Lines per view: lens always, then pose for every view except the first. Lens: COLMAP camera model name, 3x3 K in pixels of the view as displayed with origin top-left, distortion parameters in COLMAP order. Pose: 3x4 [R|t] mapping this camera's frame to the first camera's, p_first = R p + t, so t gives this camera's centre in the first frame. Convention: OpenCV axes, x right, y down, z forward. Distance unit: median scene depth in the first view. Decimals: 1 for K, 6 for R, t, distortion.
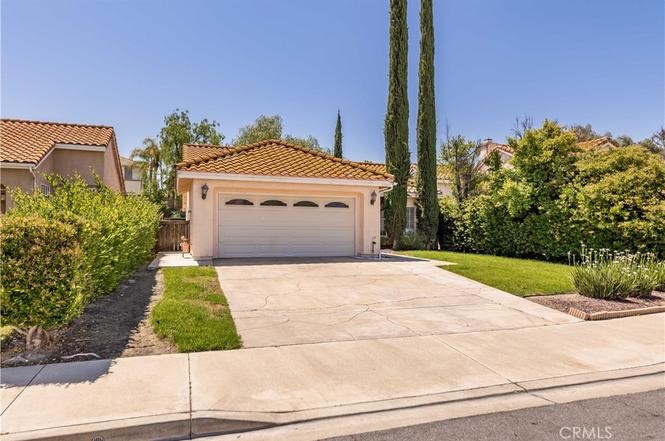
lens RADIAL K [[430.7, 0, 335.2], [0, 430.7, 230.1], [0, 0, 1]] dist [0.004381, 0.000669]
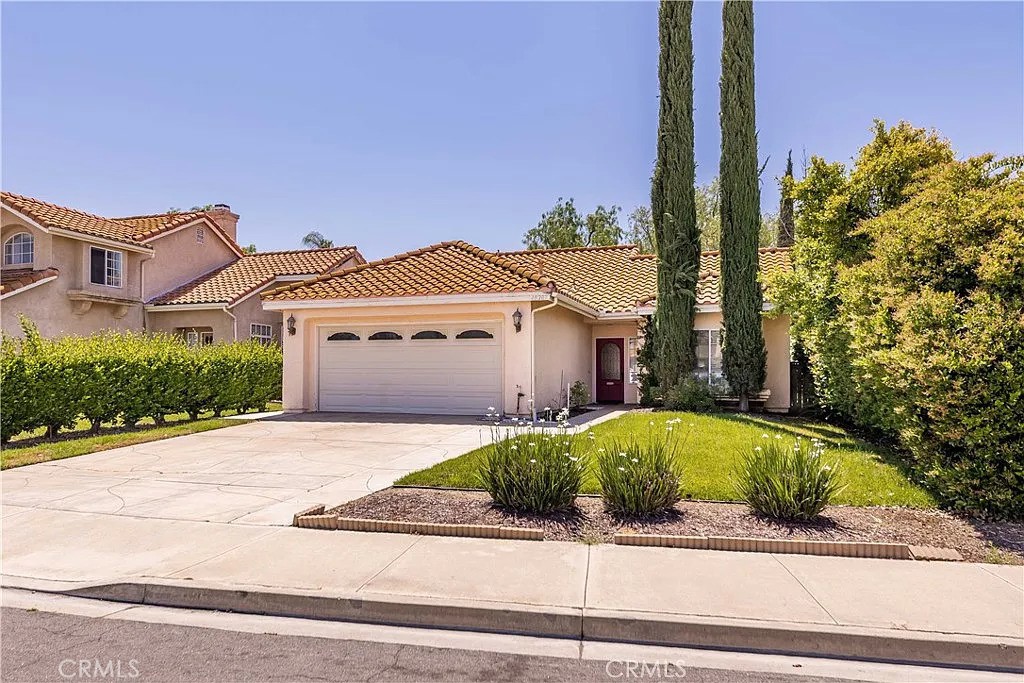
lens RADIAL K [[693.8, 0, 485.9], [0, 693.8, 374.7], [0, 0, 1]] dist [-0.004669, -0.001129]
pose [[0.779565, -0.003960, -0.626309, 0.661898], [0.001841, 0.999990, -0.004031, 0.004971], [0.626319, 0.001989, 0.779565, 0.212486]]
